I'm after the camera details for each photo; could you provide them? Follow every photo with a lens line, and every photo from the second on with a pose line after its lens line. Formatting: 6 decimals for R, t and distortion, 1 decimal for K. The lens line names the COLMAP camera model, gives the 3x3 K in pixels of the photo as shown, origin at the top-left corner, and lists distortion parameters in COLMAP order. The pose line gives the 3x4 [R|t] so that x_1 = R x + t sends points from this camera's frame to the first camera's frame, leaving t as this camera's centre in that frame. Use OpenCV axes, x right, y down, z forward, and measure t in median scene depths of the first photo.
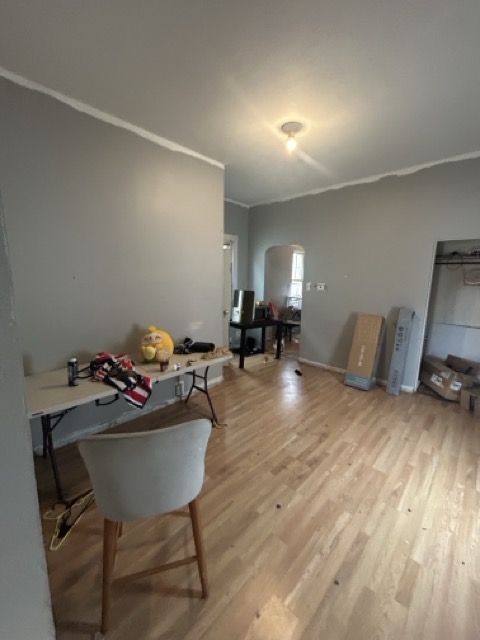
lens RADIAL K [[258.6, 0, 240.0], [0, 258.6, 321.1], [0, 0, 1]] dist [-0.002067, -0.000566]
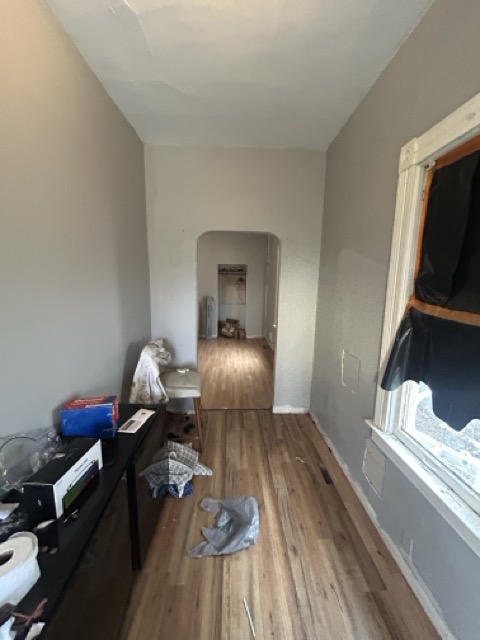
lens RADIAL K [[258.6, 0, 239.0], [0, 258.6, 321.6], [0, 0, 1]] dist [-0.002067, -0.000566]
pose [[0.698557, -0.122935, 0.704915, -1.075425], [0.127050, 0.990788, 0.046886, 0.140236], [-0.704185, 0.056806, 0.707740, -0.976326]]
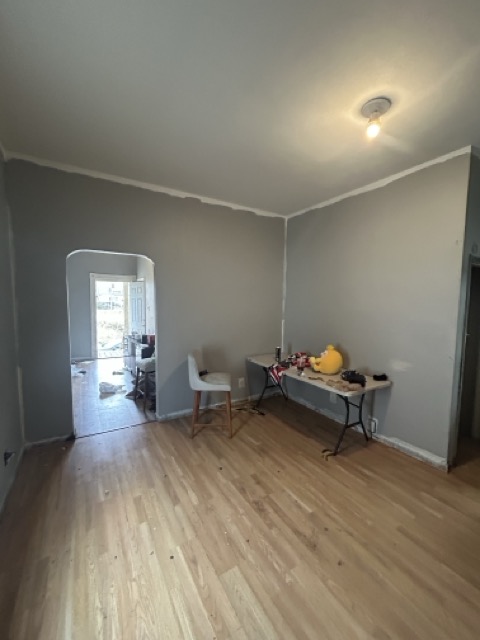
lens RADIAL K [[258.6, 0, 241.4], [0, 258.6, 320.4], [0, 0, 1]] dist [-0.002067, -0.000566]
pose [[-0.244903, 0.056842, -0.967880, 1.222756], [-0.184936, 0.977213, 0.104184, -0.189030], [0.951746, 0.204511, -0.228811, 1.088590]]
